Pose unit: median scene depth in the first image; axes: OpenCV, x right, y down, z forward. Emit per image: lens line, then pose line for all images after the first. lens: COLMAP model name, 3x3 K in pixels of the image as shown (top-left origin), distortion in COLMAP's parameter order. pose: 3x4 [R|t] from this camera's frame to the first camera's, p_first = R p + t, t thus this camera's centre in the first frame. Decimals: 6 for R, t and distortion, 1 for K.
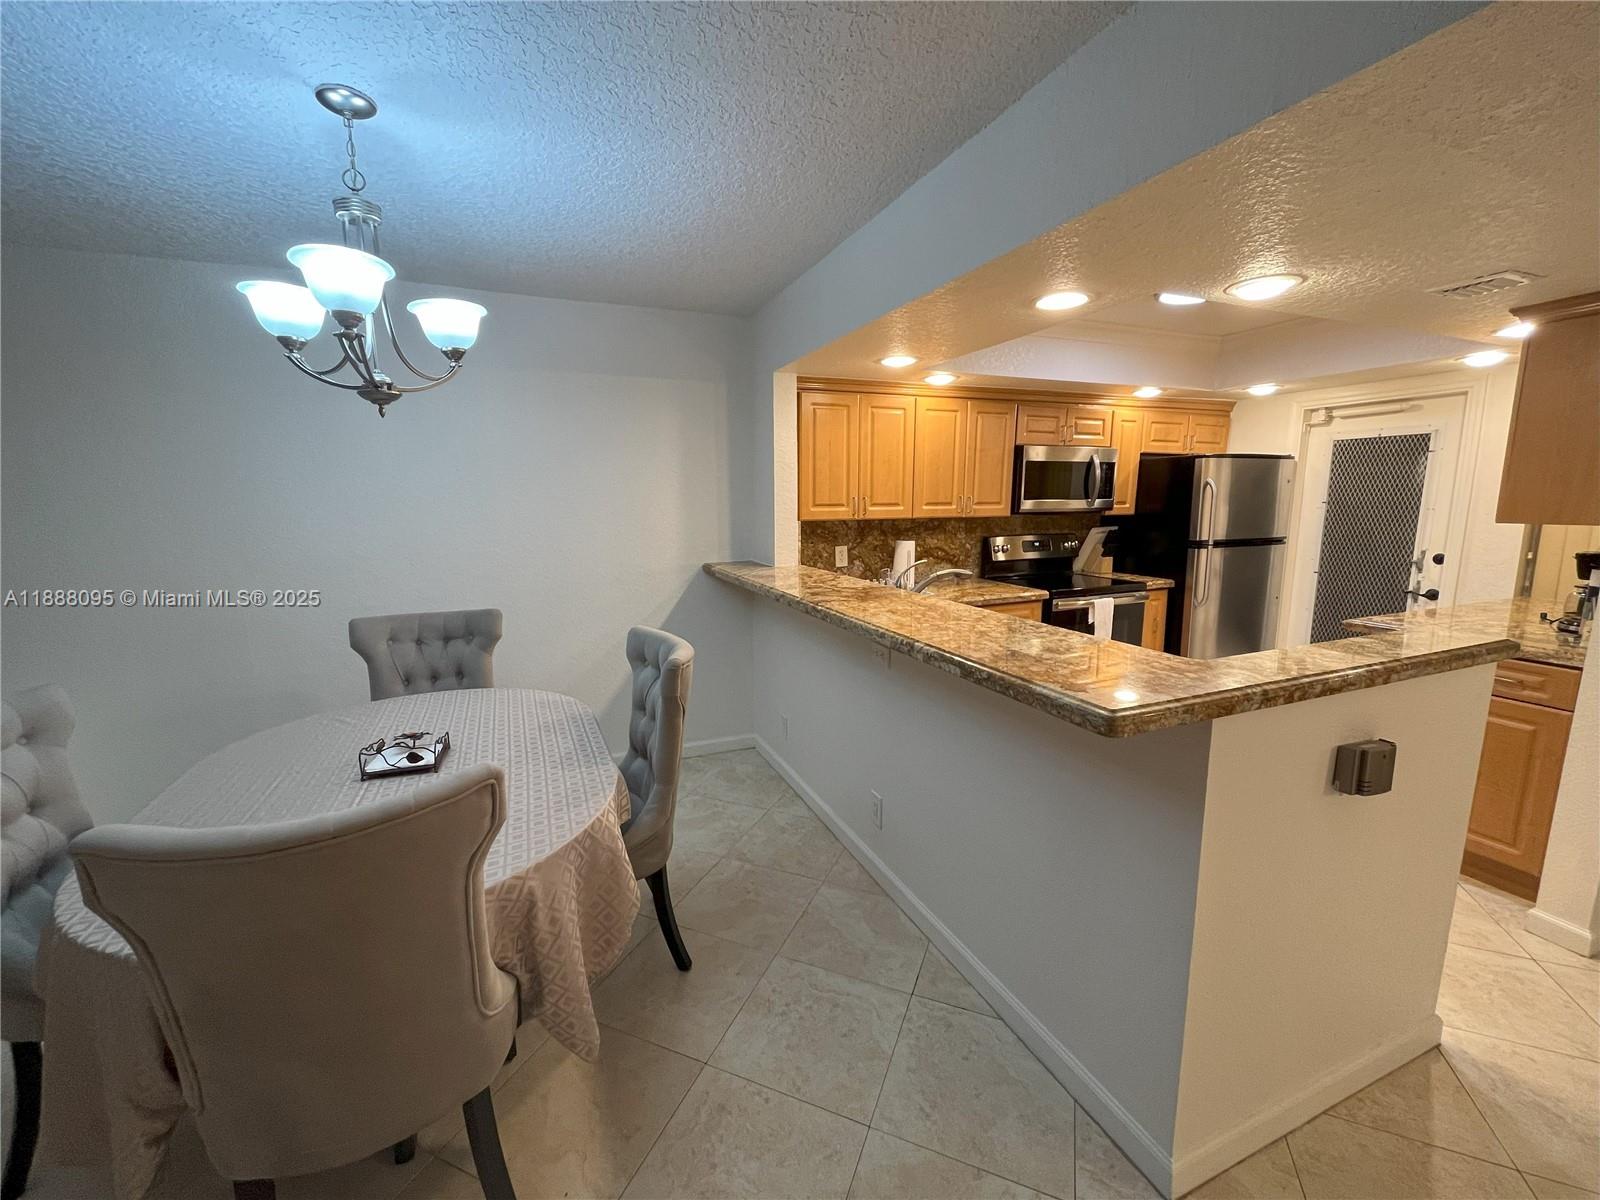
lens RADIAL K [[645.3, 0, 798.4], [0, 645.3, 598.8], [0, 0, 1]] dist [-0.001791, -0.001204]
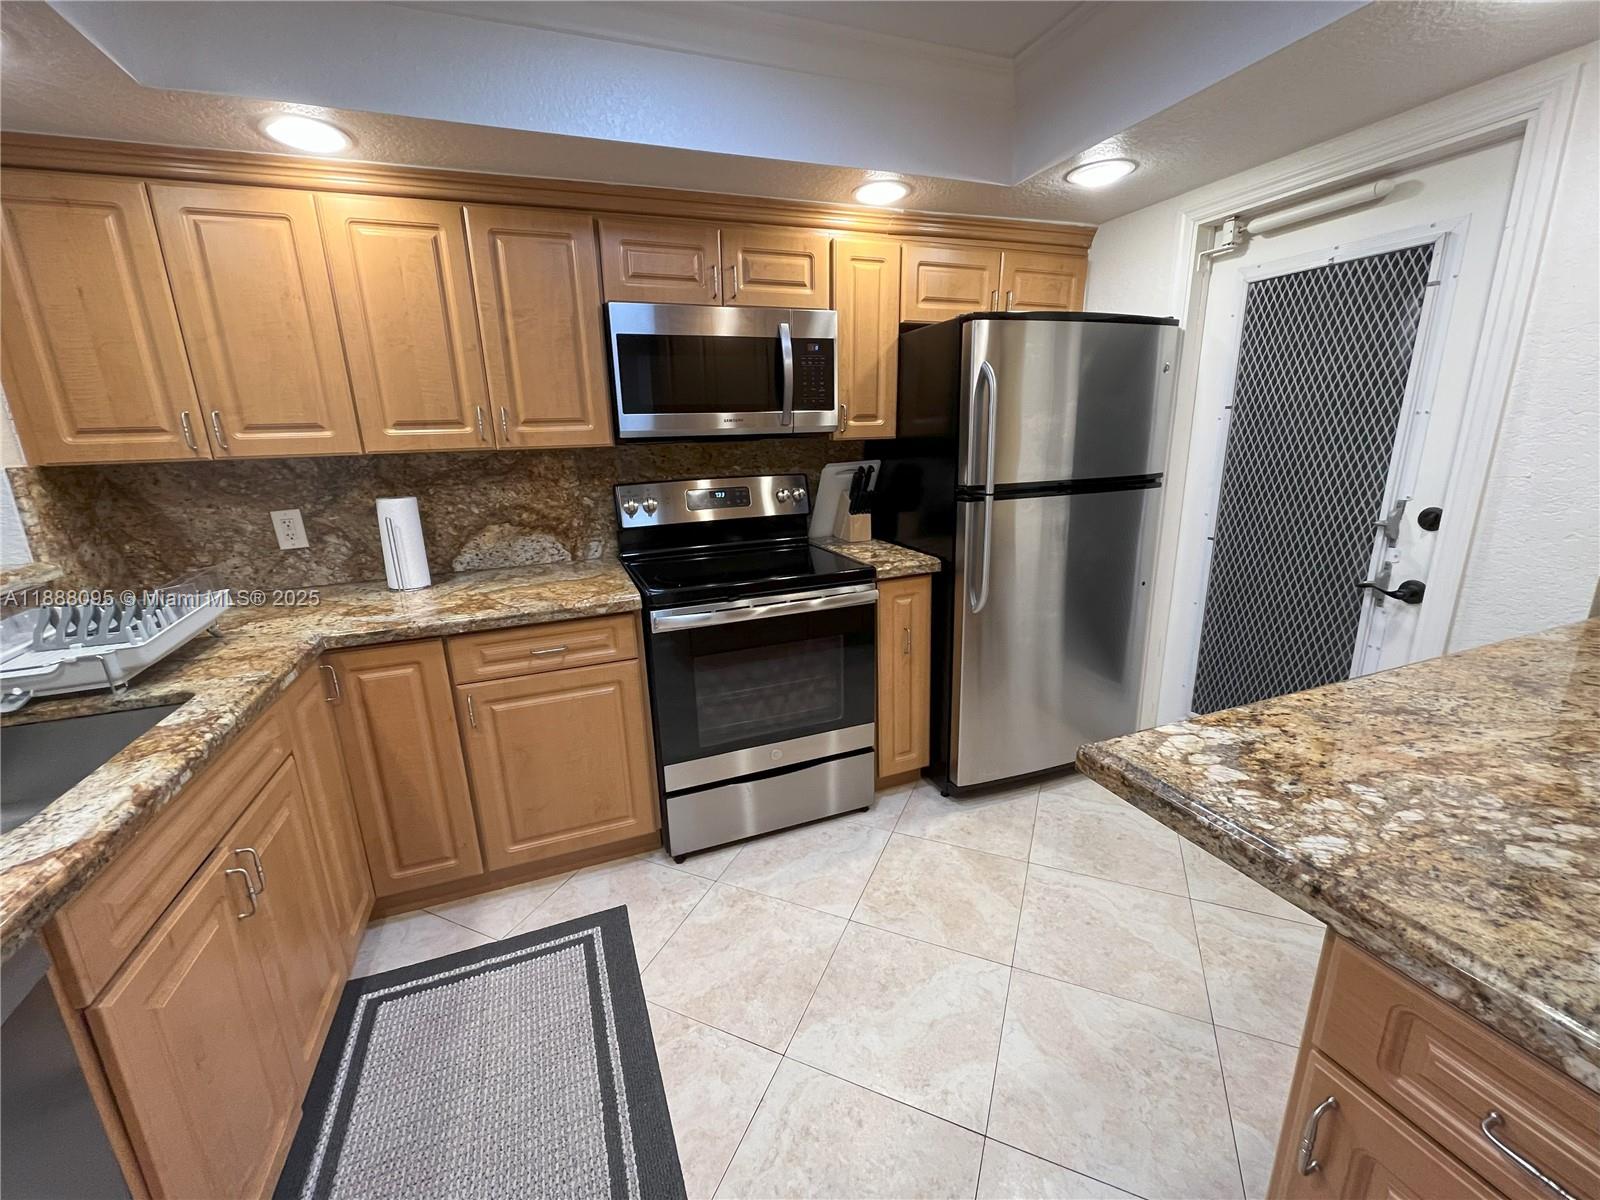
lens RADIAL K [[645.3, 0, 797.6], [0, 645.3, 599.9], [0, 0, 1]] dist [-0.001791, -0.001204]
pose [[0.999619, -0.014924, -0.023235, 0.496528], [0.017195, 0.994754, 0.100843, -0.054188], [0.021608, -0.101204, 0.994631, 0.471573]]
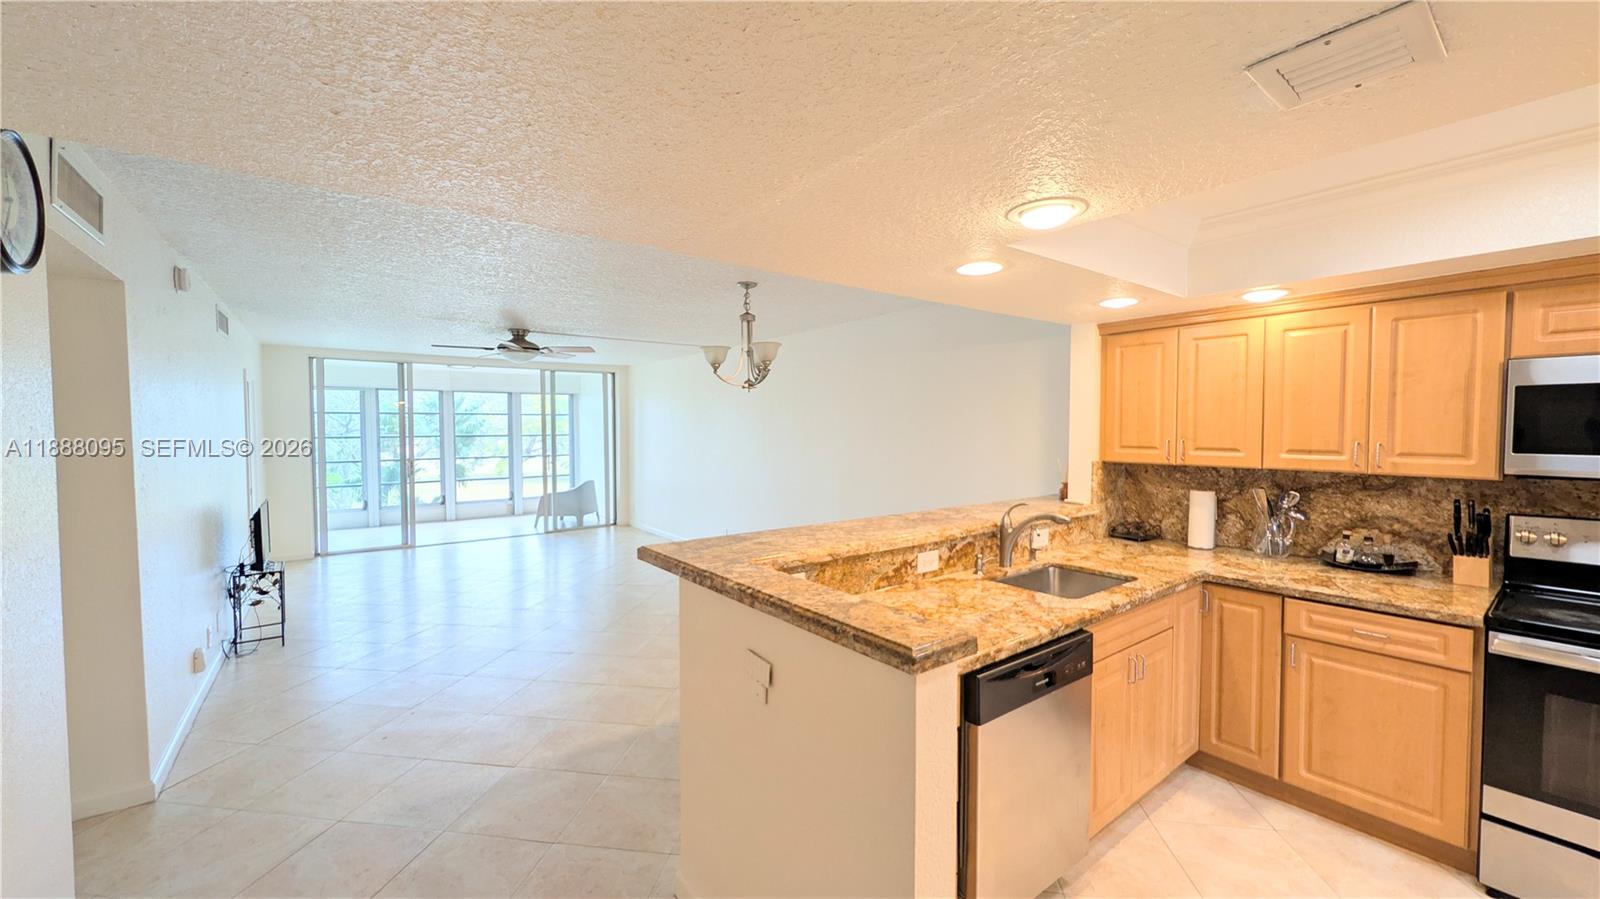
lens RADIAL K [[607.0, 0, 794.1], [0, 607.0, 447.2], [0, 0, 1]] dist [-0.001939, 0.000067]
pose [[0.250373, 0.041725, -0.967250, 0.704608], [-0.150613, 0.988586, 0.003659, -0.064411], [0.956362, 0.144764, 0.253800, 0.255302]]
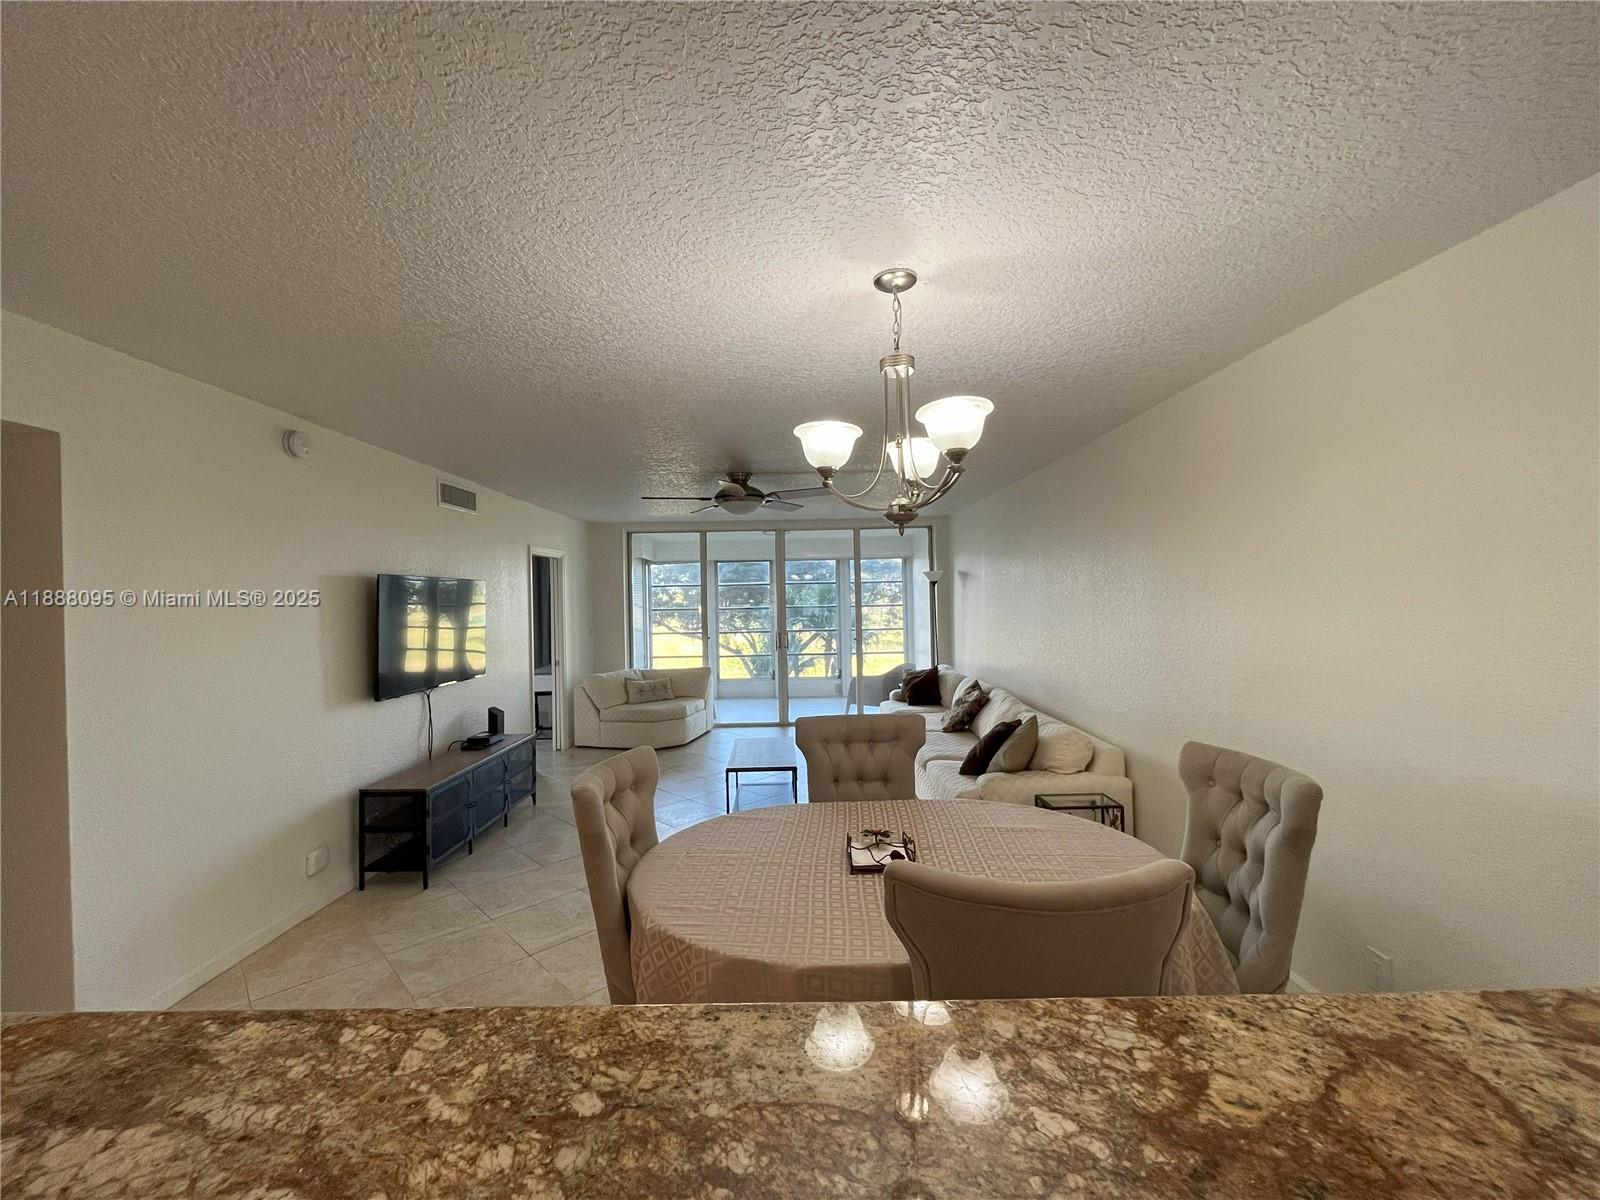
lens RADIAL K [[645.3, 0, 795.3], [0, 645.3, 602.6], [0, 0, 1]] dist [-0.001791, -0.001204]
pose [[-0.383575, 0.021021, -0.923270, 0.162343], [-0.120805, 0.990008, 0.072729, -0.101046], [0.915574, 0.139433, -0.377203, 0.555582]]
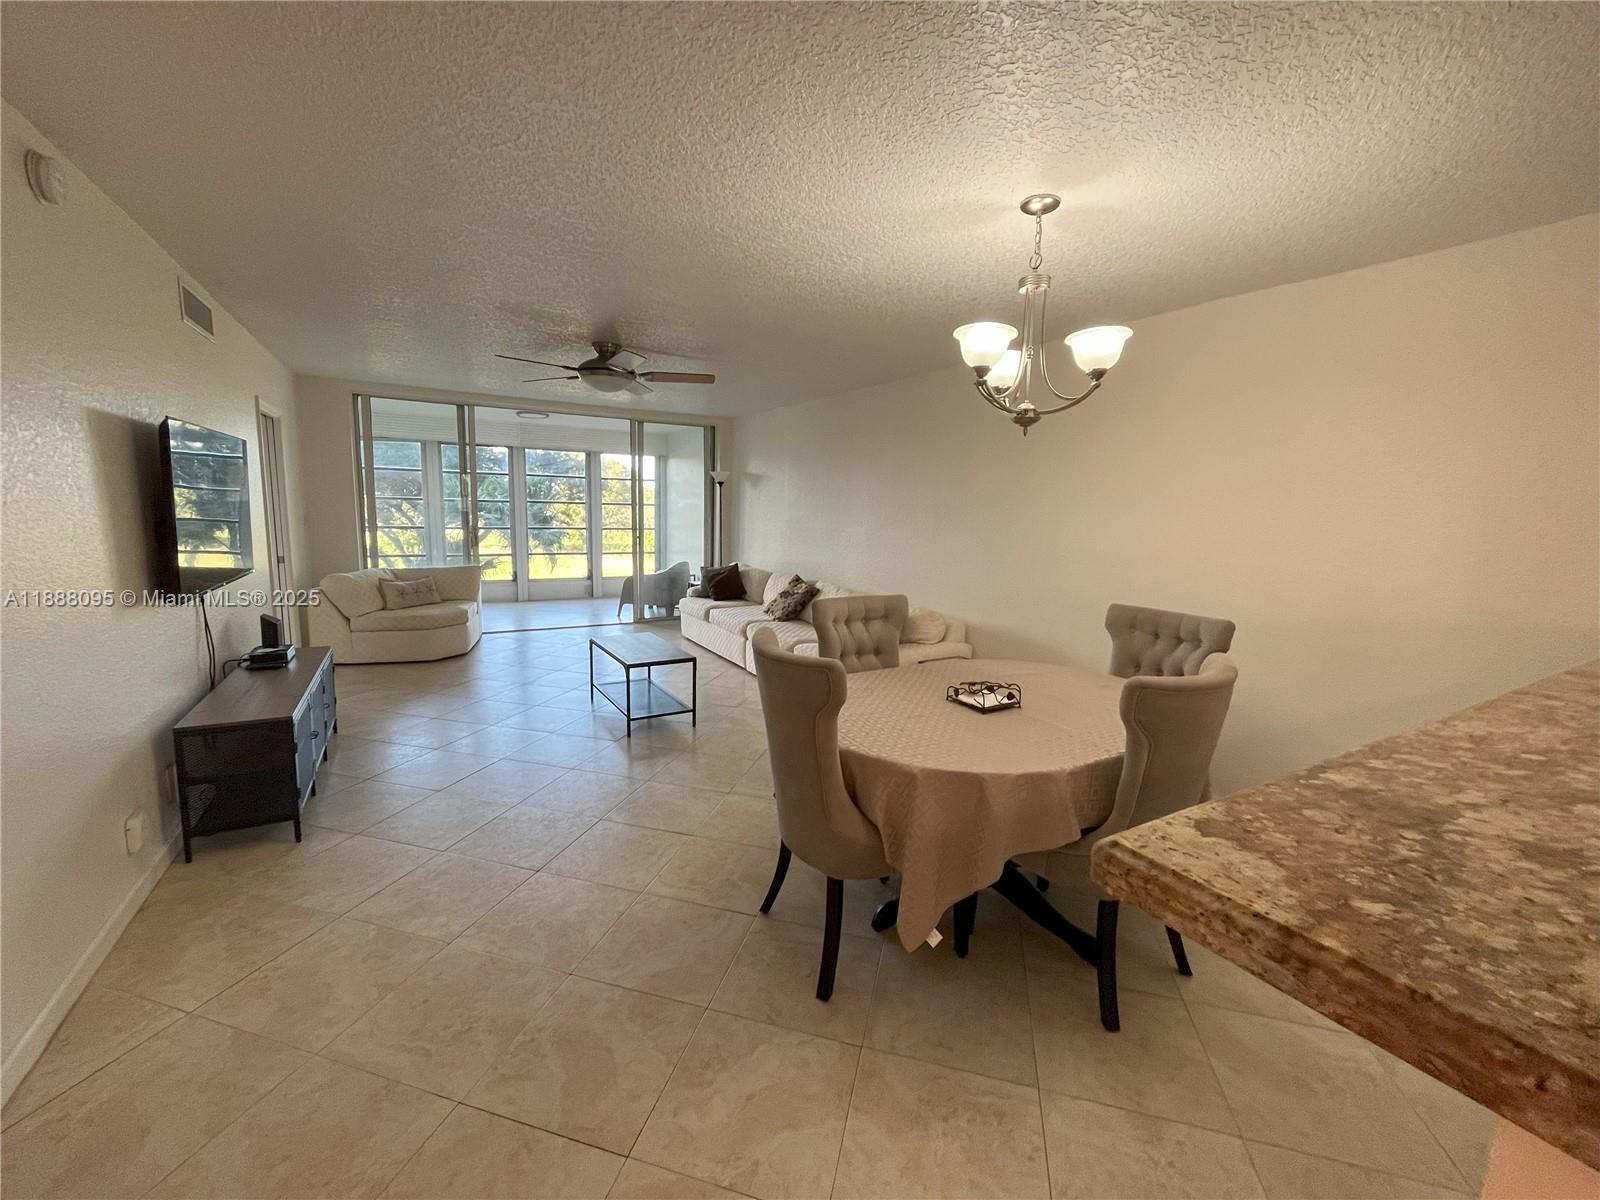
lens RADIAL K [[645.3, 0, 791.4], [0, 645.3, 596.1], [0, 0, 1]] dist [-0.001791, -0.001204]
pose [[0.125694, 0.149478, -0.980743, 0.249027], [-0.182913, 0.975127, 0.125180, -0.015323], [0.975061, 0.163657, 0.149910, 0.151060]]
